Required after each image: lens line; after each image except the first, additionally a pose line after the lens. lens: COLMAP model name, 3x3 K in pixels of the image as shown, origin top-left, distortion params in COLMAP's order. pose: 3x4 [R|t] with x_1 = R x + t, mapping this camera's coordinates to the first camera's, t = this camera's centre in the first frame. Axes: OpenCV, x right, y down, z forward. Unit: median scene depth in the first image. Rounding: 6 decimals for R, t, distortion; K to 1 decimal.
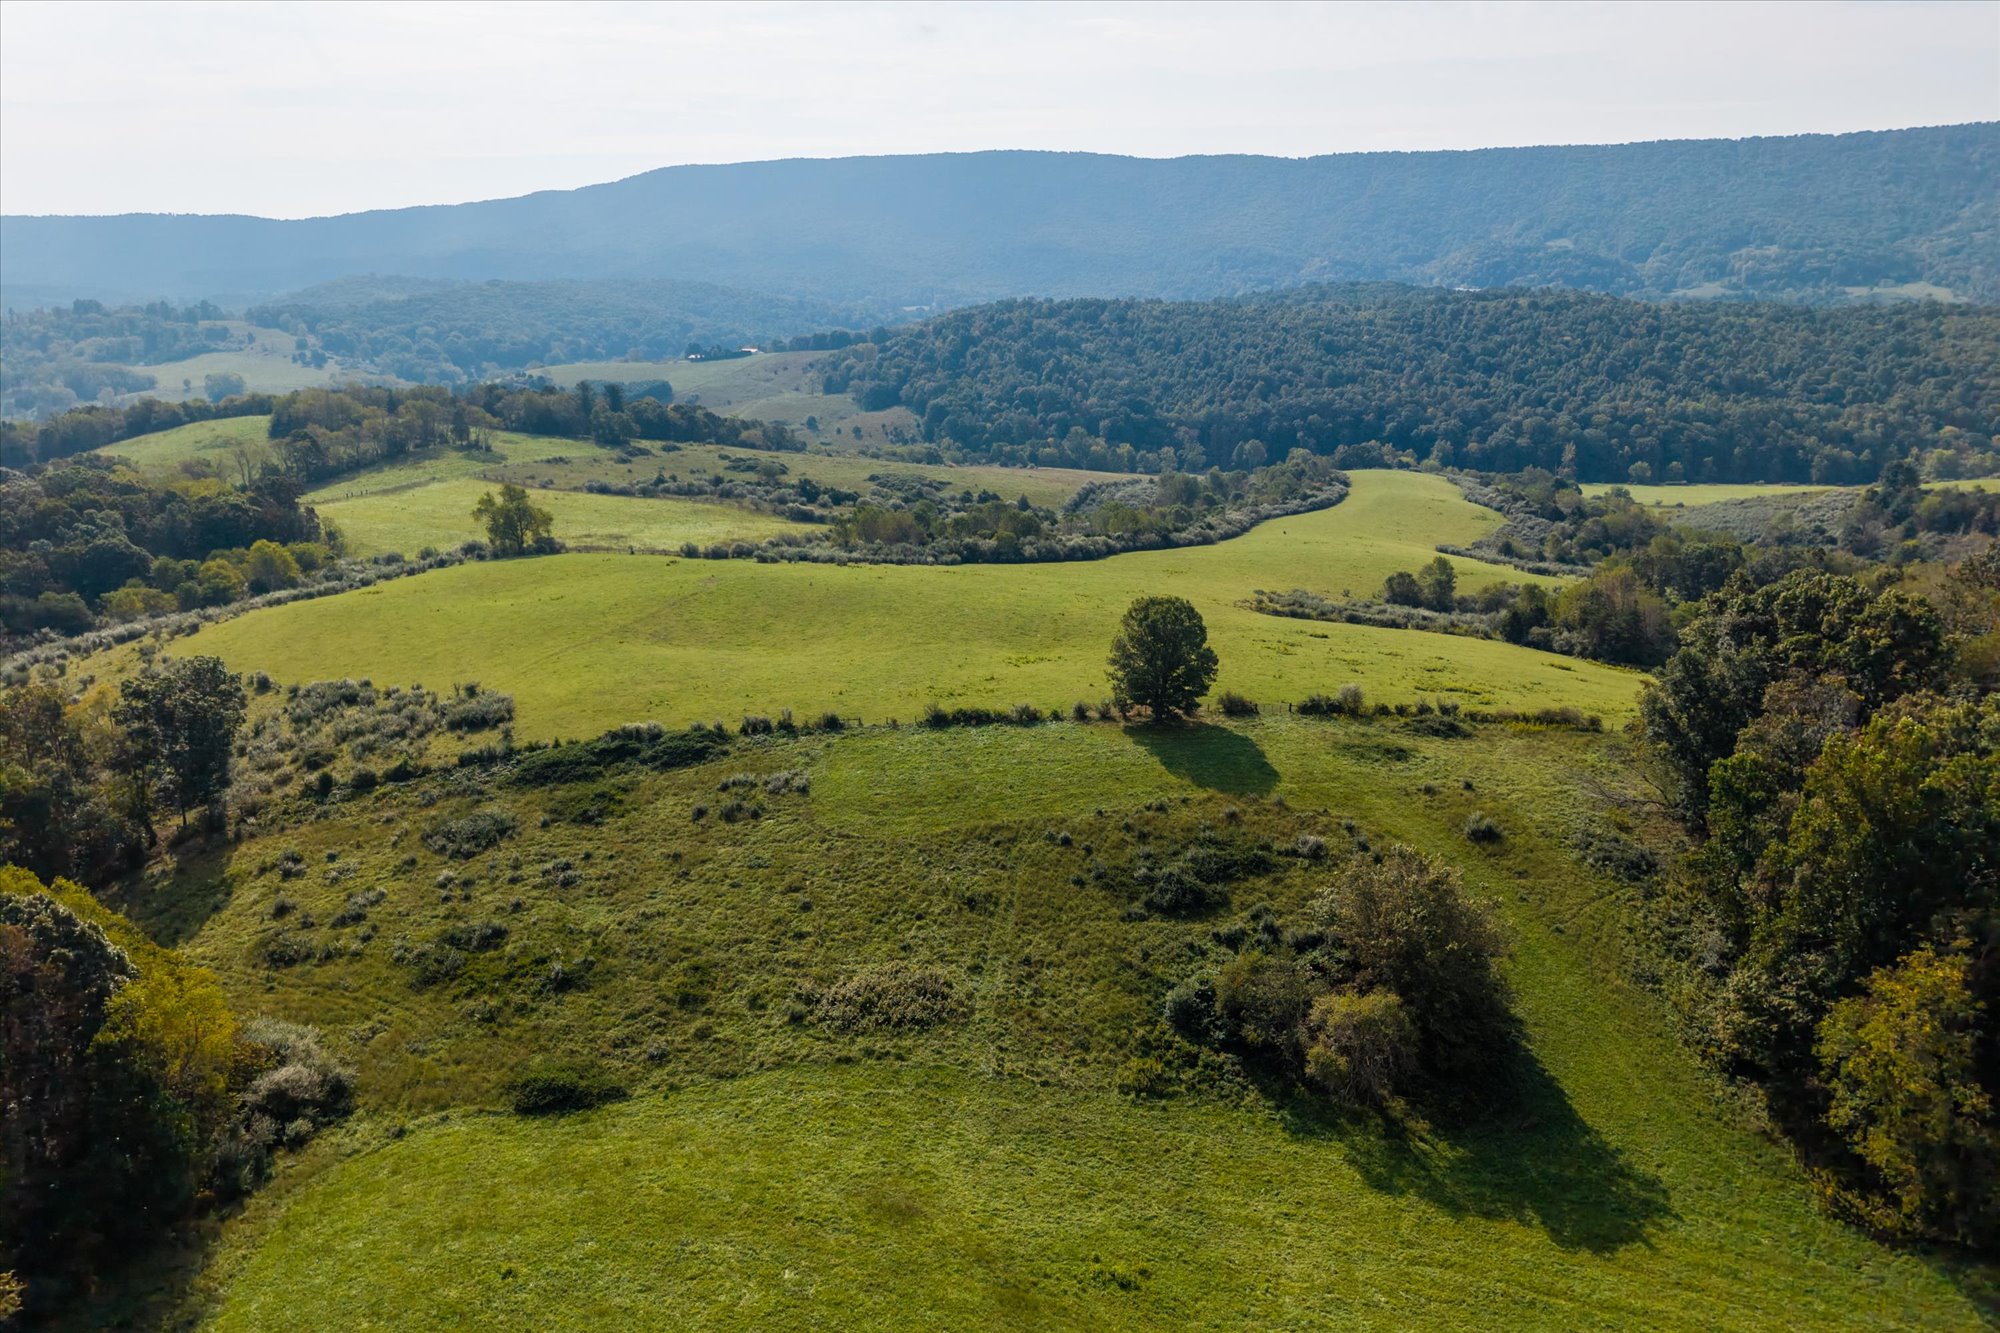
lens RADIAL K [[1337.9, 0, 997.5], [0, 1337.9, 681.5], [0, 0, 1]] dist [0.010901, -0.004067]
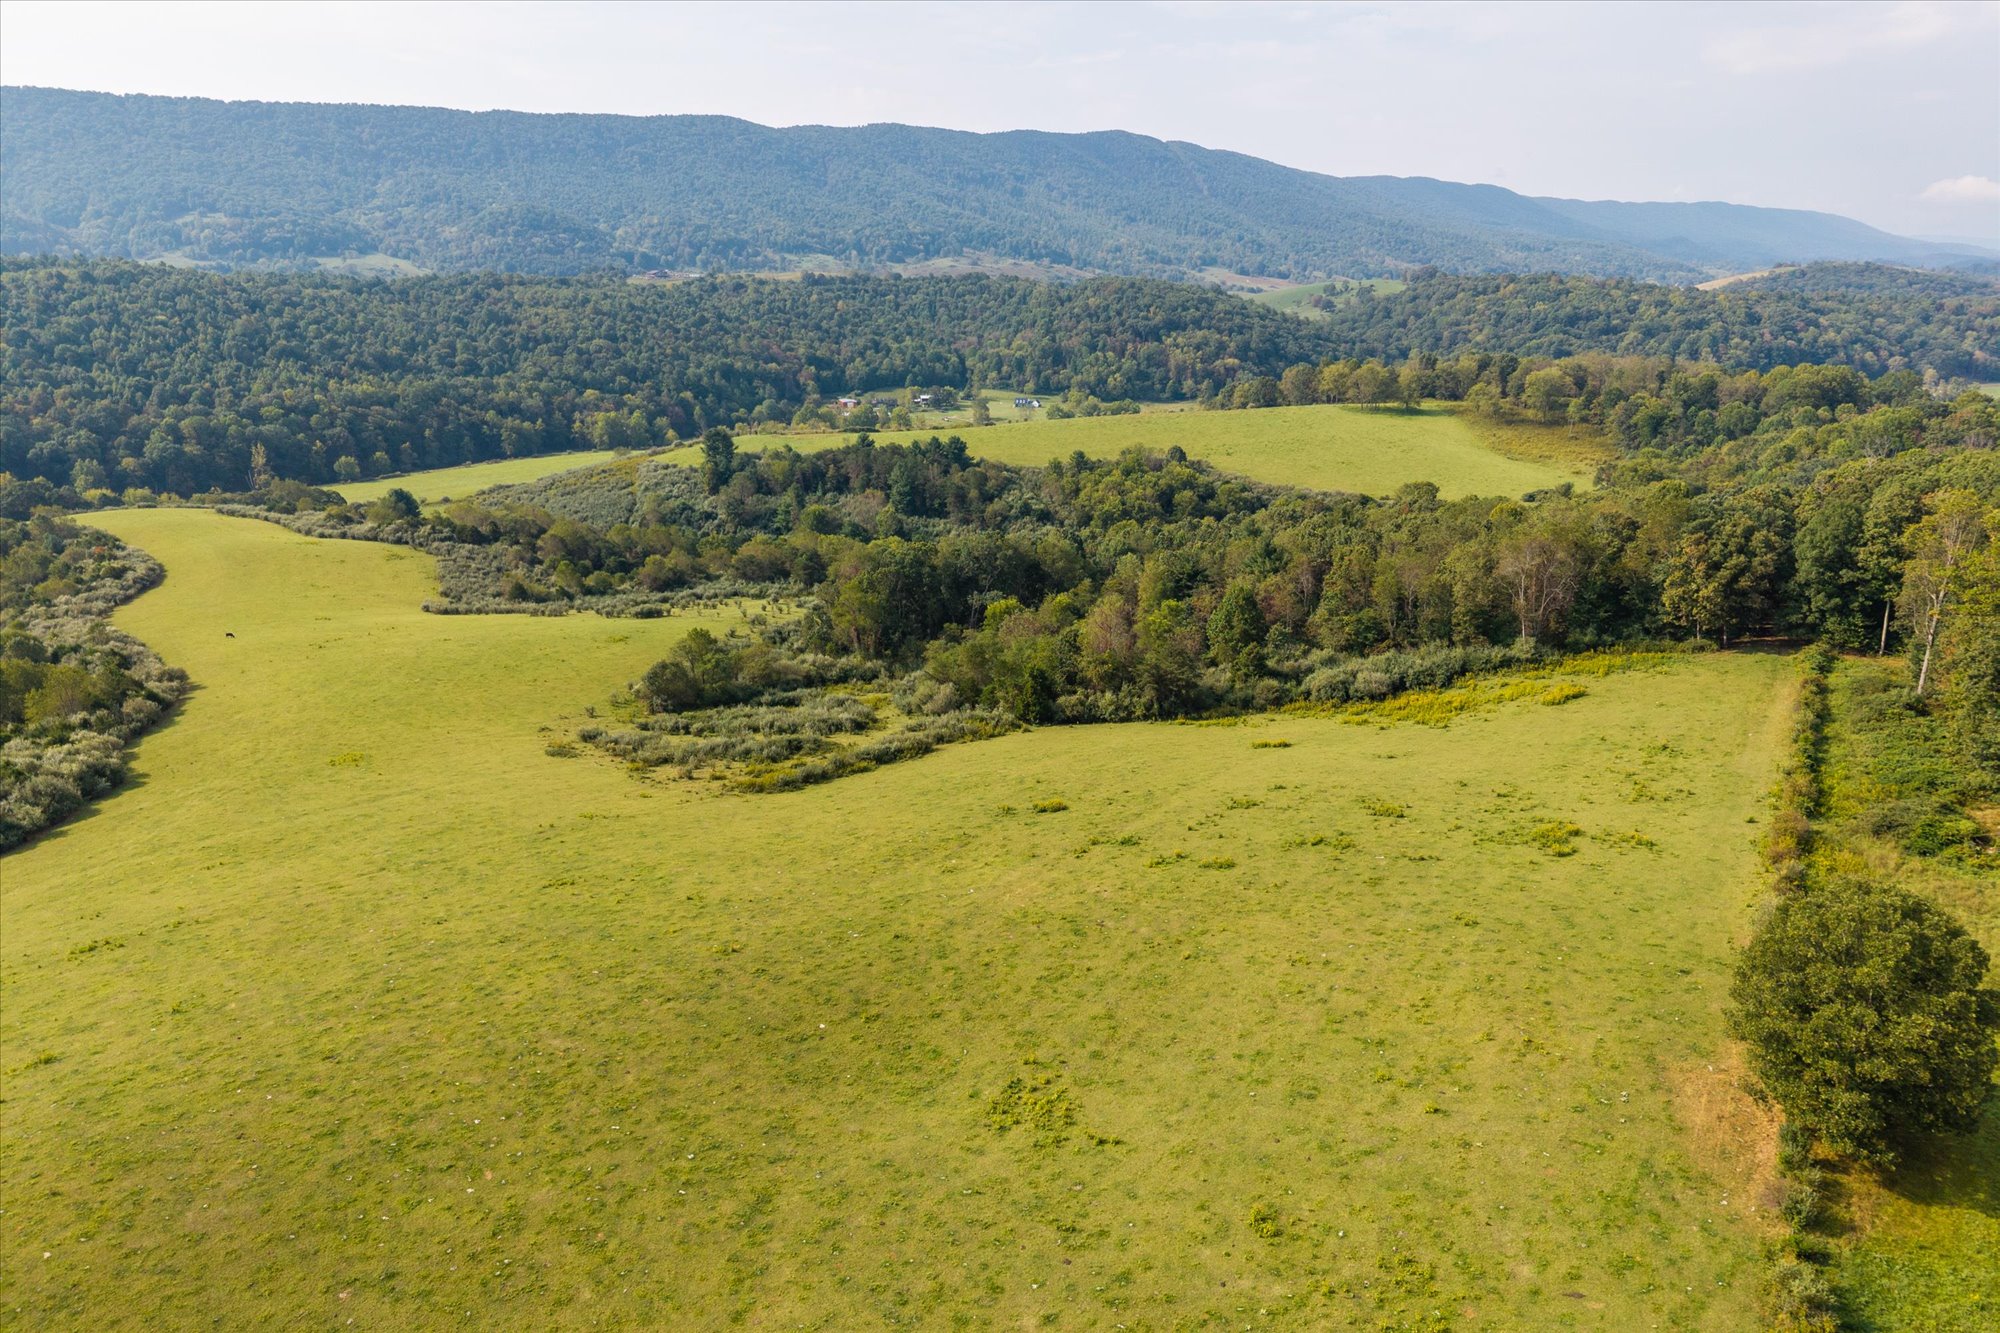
lens RADIAL K [[1339.8, 0, 998.1], [0, 1339.8, 672.9], [0, 0, 1]] dist [0.023860, -0.022400]
pose [[0.486132, -0.252885, 0.836496, -0.071438], [0.241746, 0.958775, 0.149360, -0.050542], [-0.839782, 0.129611, 0.527225, 0.176432]]
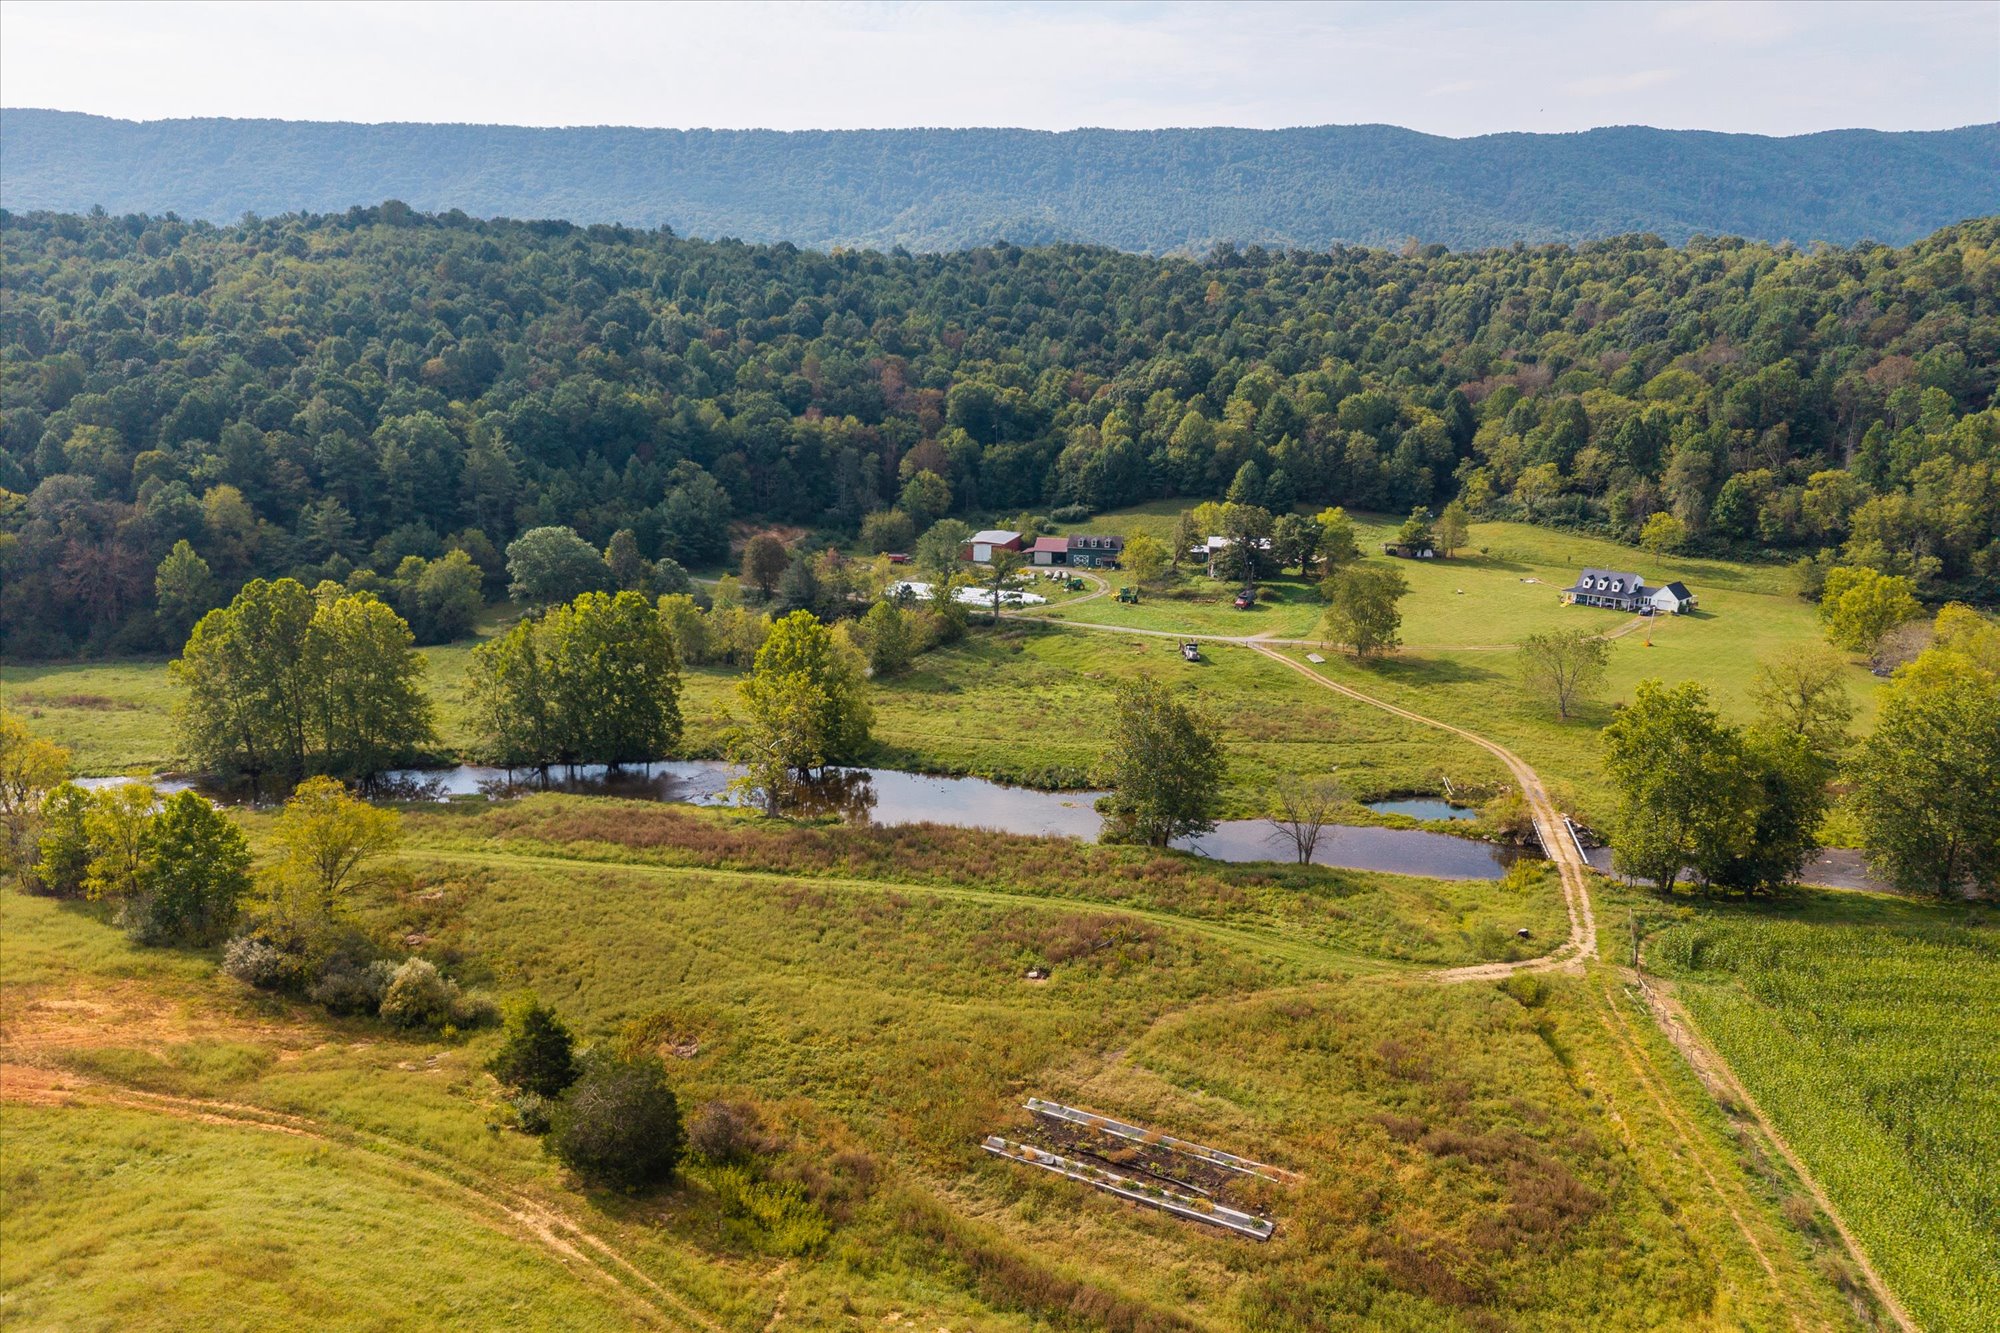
lens RADIAL K [[1331.6, 0, 1000.9], [0, 1331.6, 676.5], [0, 0, 1]] dist [0.080963, -0.151758]
pose [[0.856513, -0.116094, 0.502899, 0.693678], [0.137416, 0.990499, -0.005385, -0.094463], [-0.497495, 0.073719, 0.864329, 0.548983]]
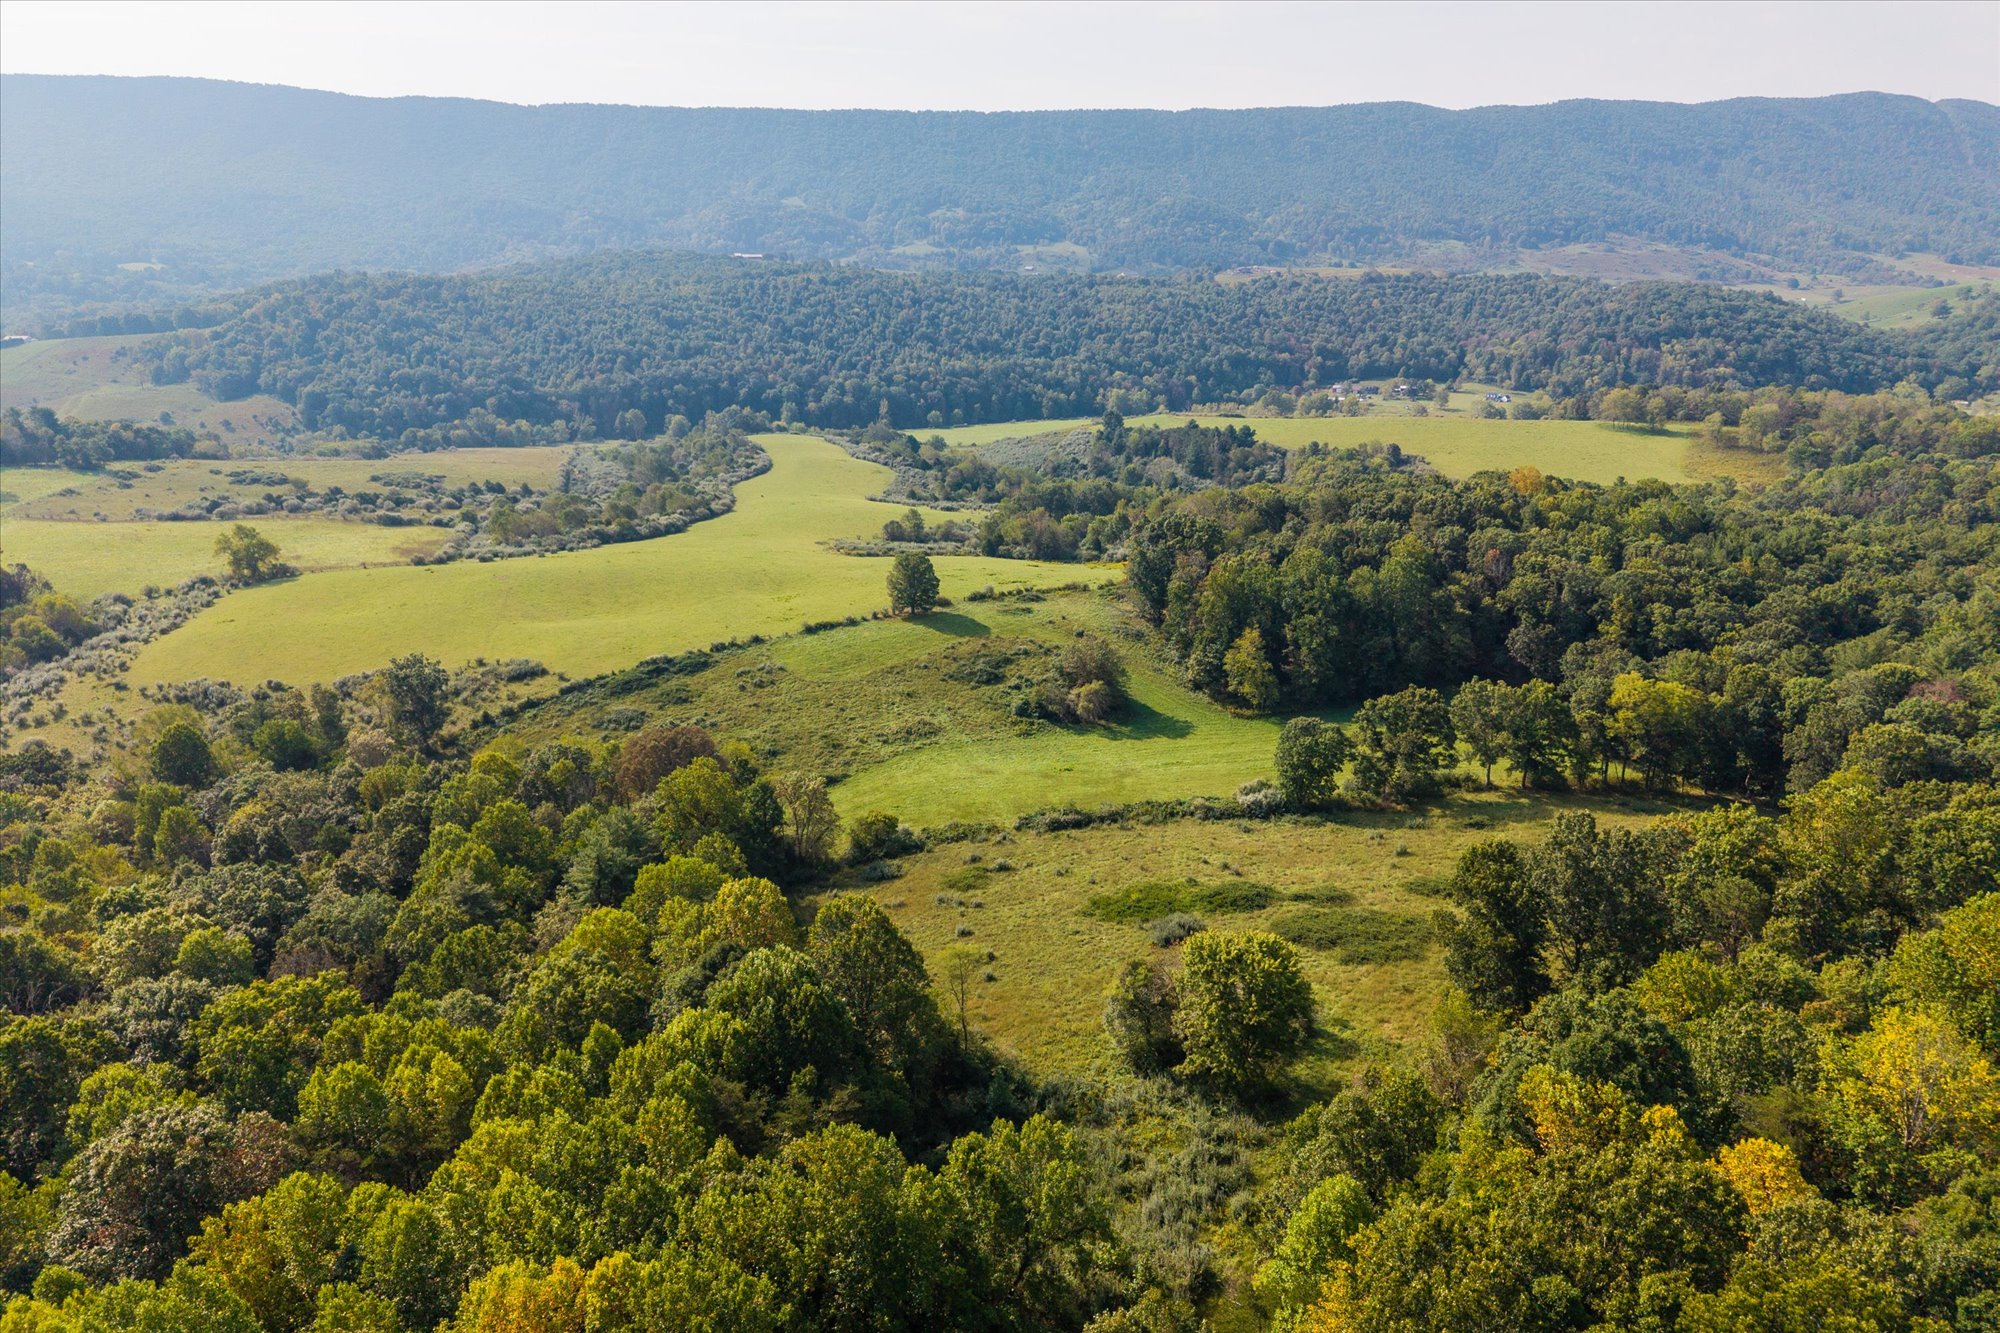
lens RADIAL K [[1343.8, 0, 1000.0], [0, 1343.8, 666.5], [0, 0, 1]] dist [0.020201, -0.012220]
pose [[0.851782, -0.159486, 0.499031, -0.144654], [0.140631, 0.987182, 0.075456, -0.004871], [-0.504669, 0.005907, 0.863293, -0.150411]]
